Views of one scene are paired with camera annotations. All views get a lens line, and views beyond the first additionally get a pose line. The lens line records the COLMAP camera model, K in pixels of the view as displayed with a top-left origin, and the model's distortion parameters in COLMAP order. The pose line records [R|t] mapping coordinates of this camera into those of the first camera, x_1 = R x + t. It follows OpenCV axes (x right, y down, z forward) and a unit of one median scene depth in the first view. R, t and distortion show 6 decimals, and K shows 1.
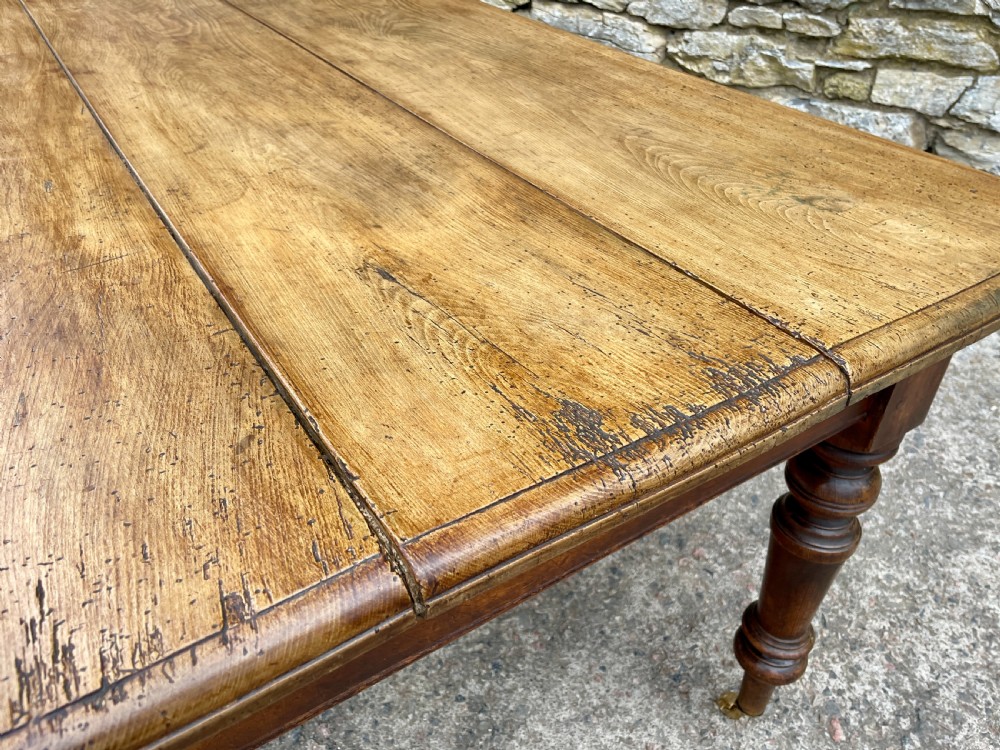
lens RADIAL K [[771.0, 0, 508.3], [0, 771.0, 362.6], [0, 0, 1]] dist [0.069068, -0.103739]
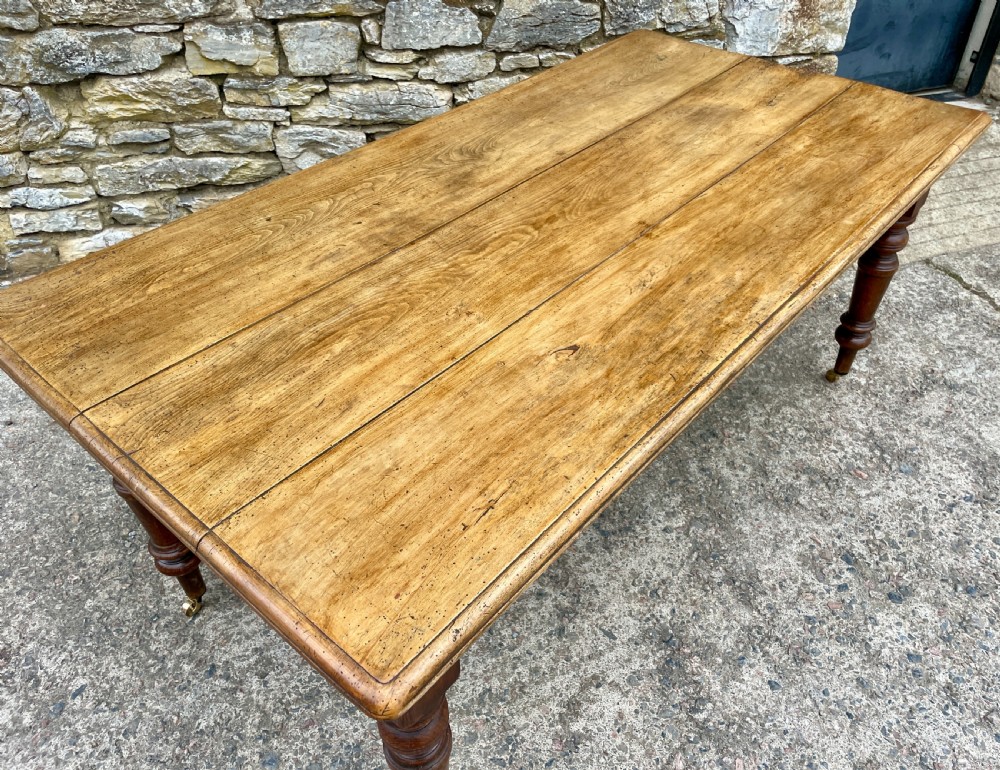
lens RADIAL K [[774.1, 0, 522.4], [0, 774.1, 377.7], [0, 0, 1]] dist [0.070866, -0.099091]
pose [[0.732185, -0.448265, 0.512799, -0.791812], [0.397652, 0.892593, 0.212488, -0.342917], [-0.552972, 0.048335, 0.831797, -0.070247]]
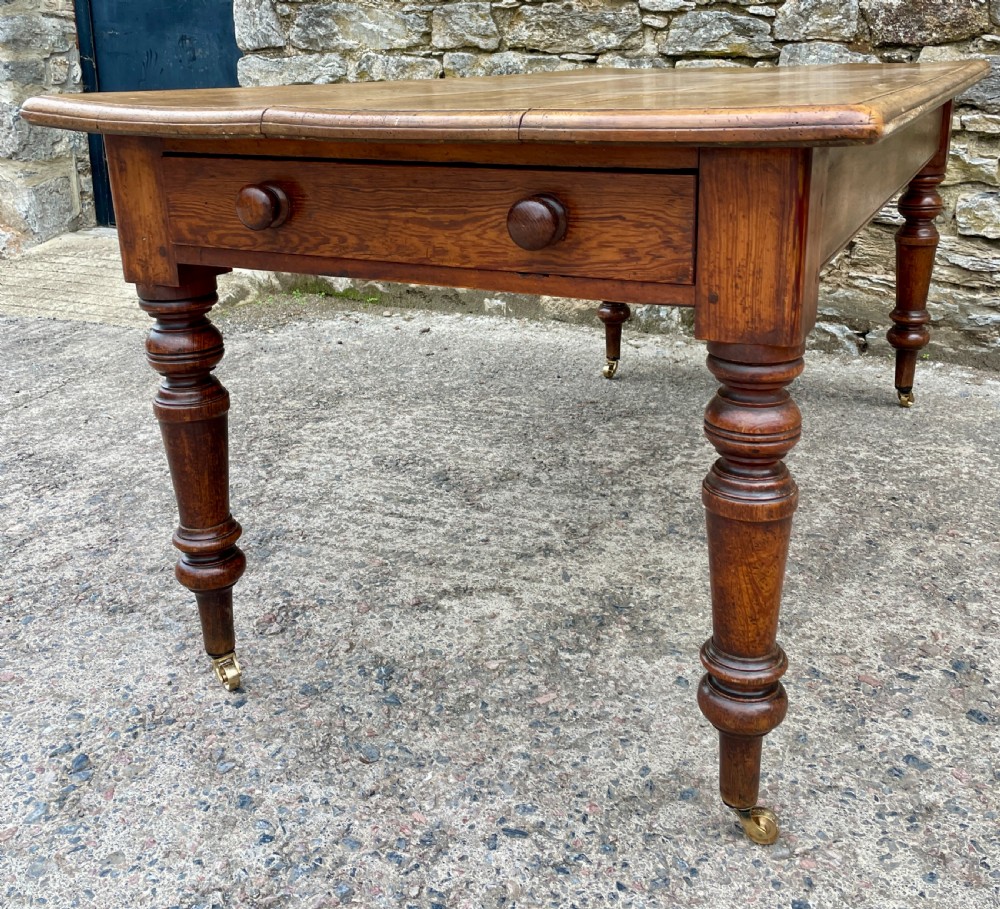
lens RADIAL K [[1059.2, 0, 503.0], [0, 1059.2, 360.1], [0, 0, 1]] dist [0.042421, 0.000000]
pose [[0.997118, -0.013224, -0.074700, -0.231090], [-0.012923, 0.940687, -0.339031, 0.509452], [0.074752, 0.339019, 0.937805, -0.425393]]
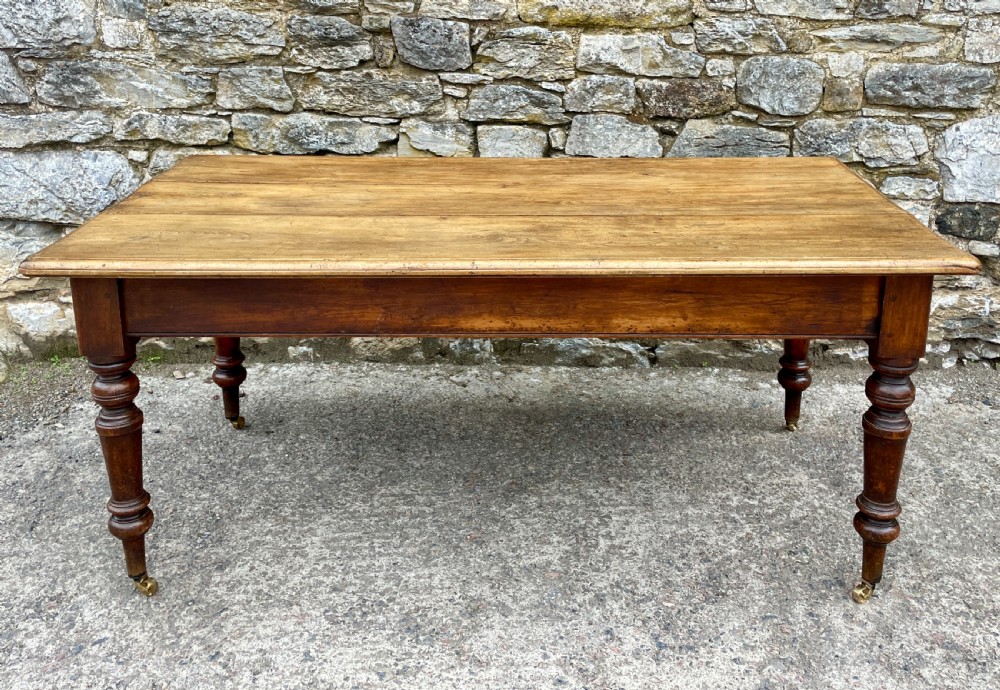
lens RADIAL K [[1006.4, 0, 517.3], [0, 1006.4, 186.7], [0, 0, 1]] dist [0.043447, 0.000000]
pose [[0.930965, -0.109351, 0.348348, -0.760910], [0.228681, 0.918407, -0.322852, 0.057265], [-0.284621, 0.380225, 0.880011, -0.528923]]
